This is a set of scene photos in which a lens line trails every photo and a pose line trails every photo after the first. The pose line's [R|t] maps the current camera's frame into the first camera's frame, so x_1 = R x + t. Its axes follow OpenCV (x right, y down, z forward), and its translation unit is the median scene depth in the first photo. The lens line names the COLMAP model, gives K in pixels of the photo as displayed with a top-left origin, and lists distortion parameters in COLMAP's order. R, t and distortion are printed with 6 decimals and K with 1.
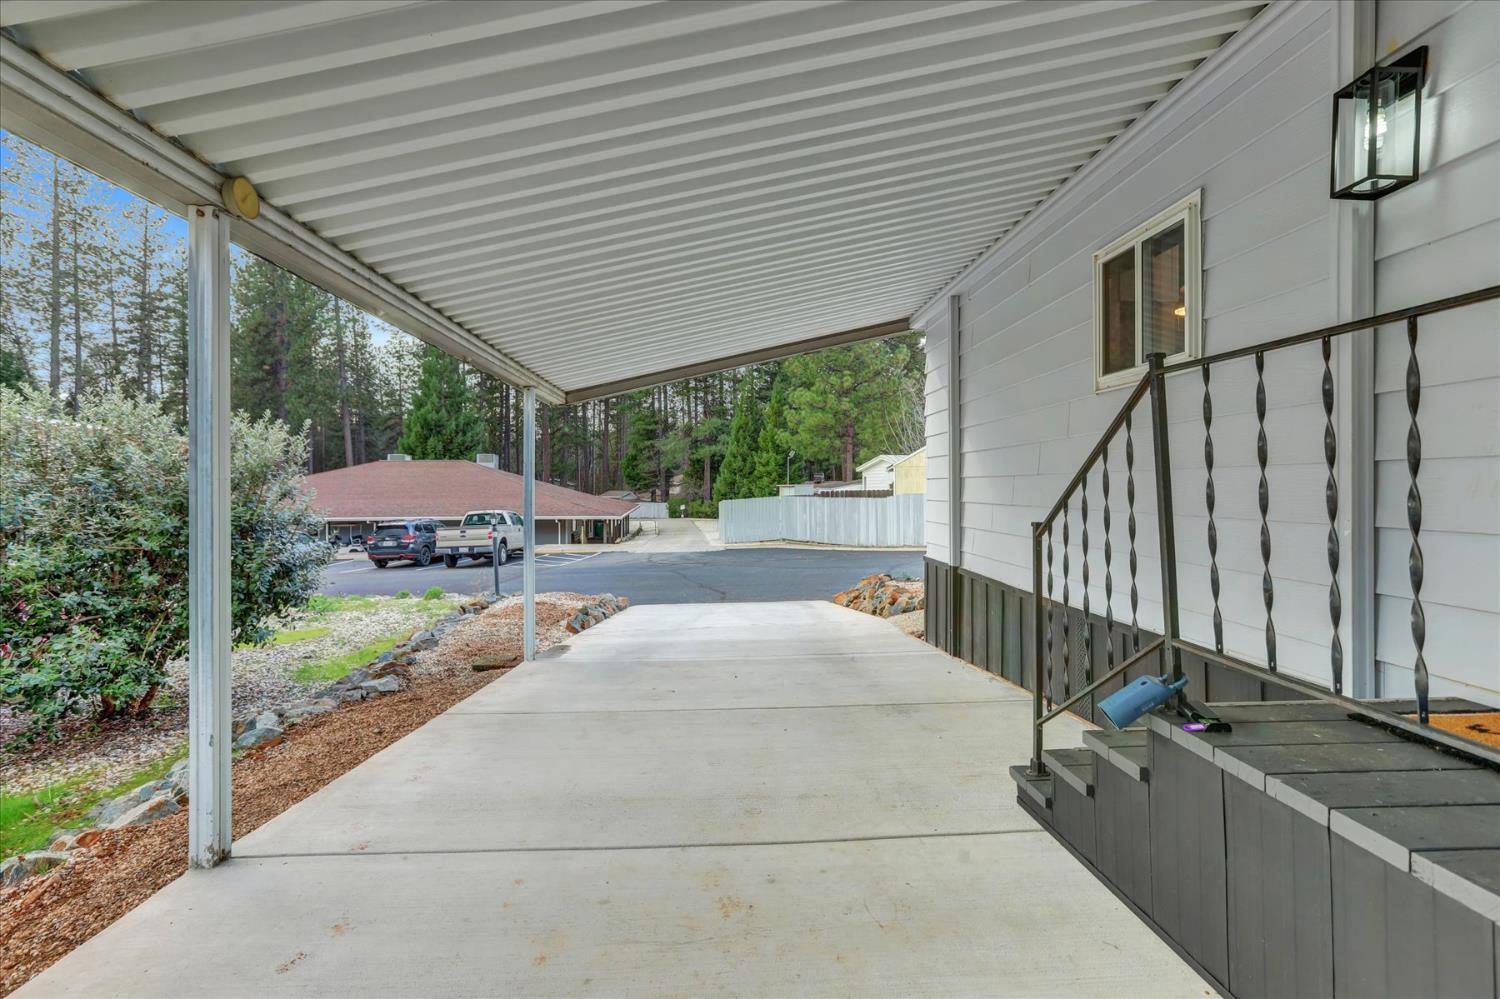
lens RADIAL K [[690.7, 0, 749.7], [0, 690.7, 491.6], [0, 0, 1]] dist [-0.023144, 0.007031]
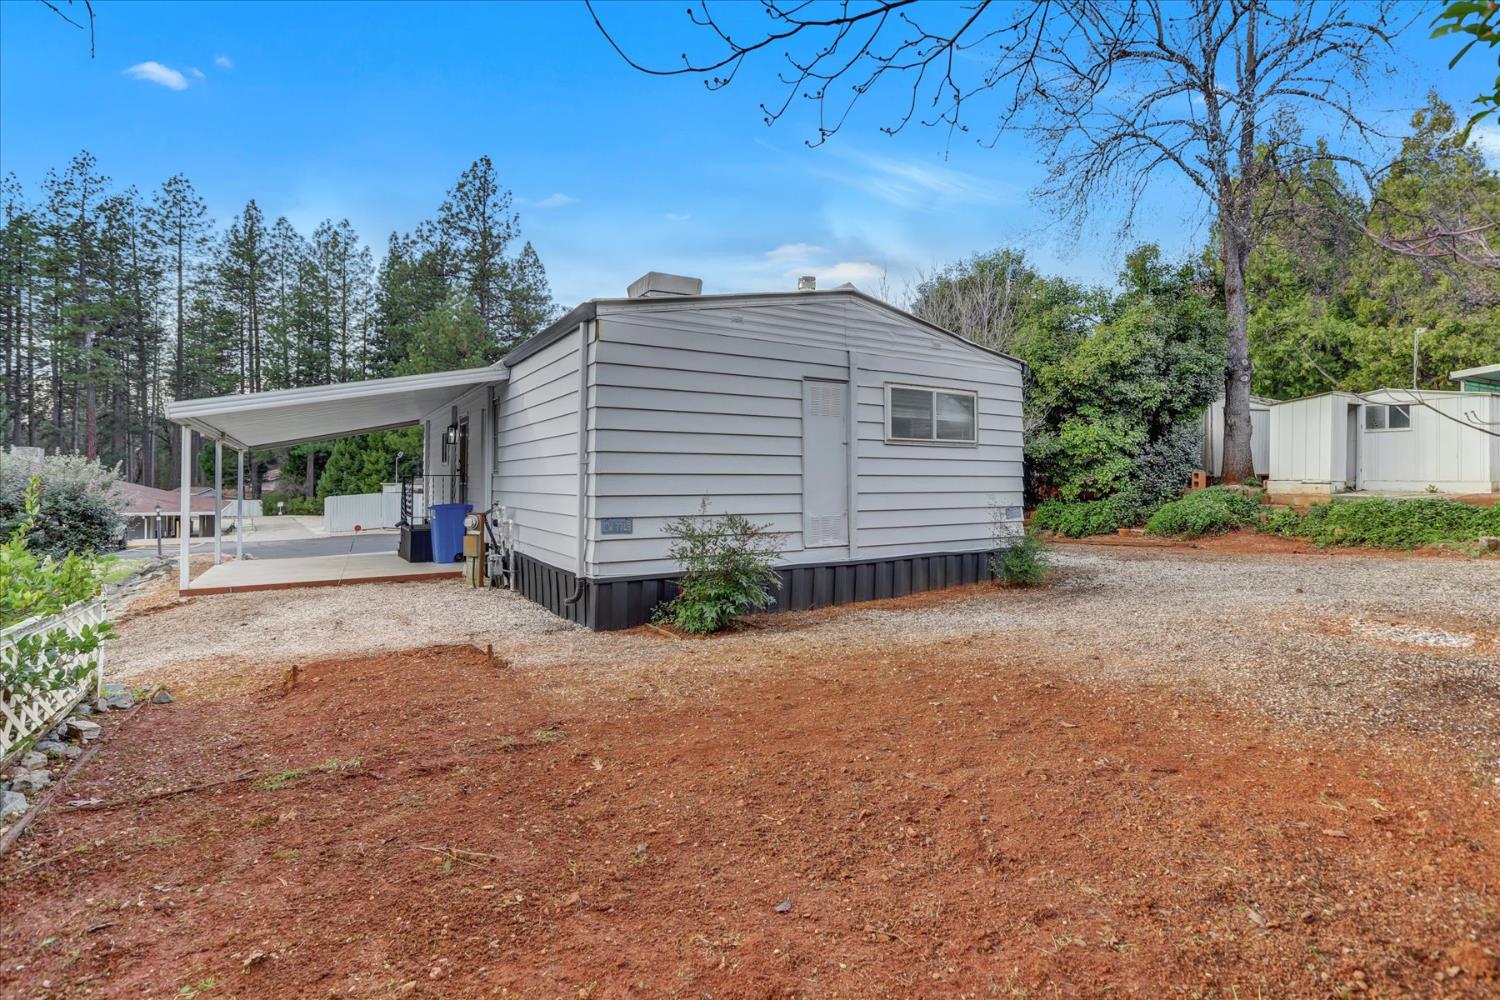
lens RADIAL K [[690.7, 0, 746.9], [0, 690.7, 483.7], [0, 0, 1]] dist [-0.023144, 0.007031]
pose [[0.873386, 0.002510, 0.487022, 0.007766], [-0.000035, 0.999987, -0.005091, -0.001502], [-0.487029, 0.004429, 0.873375, -0.185472]]
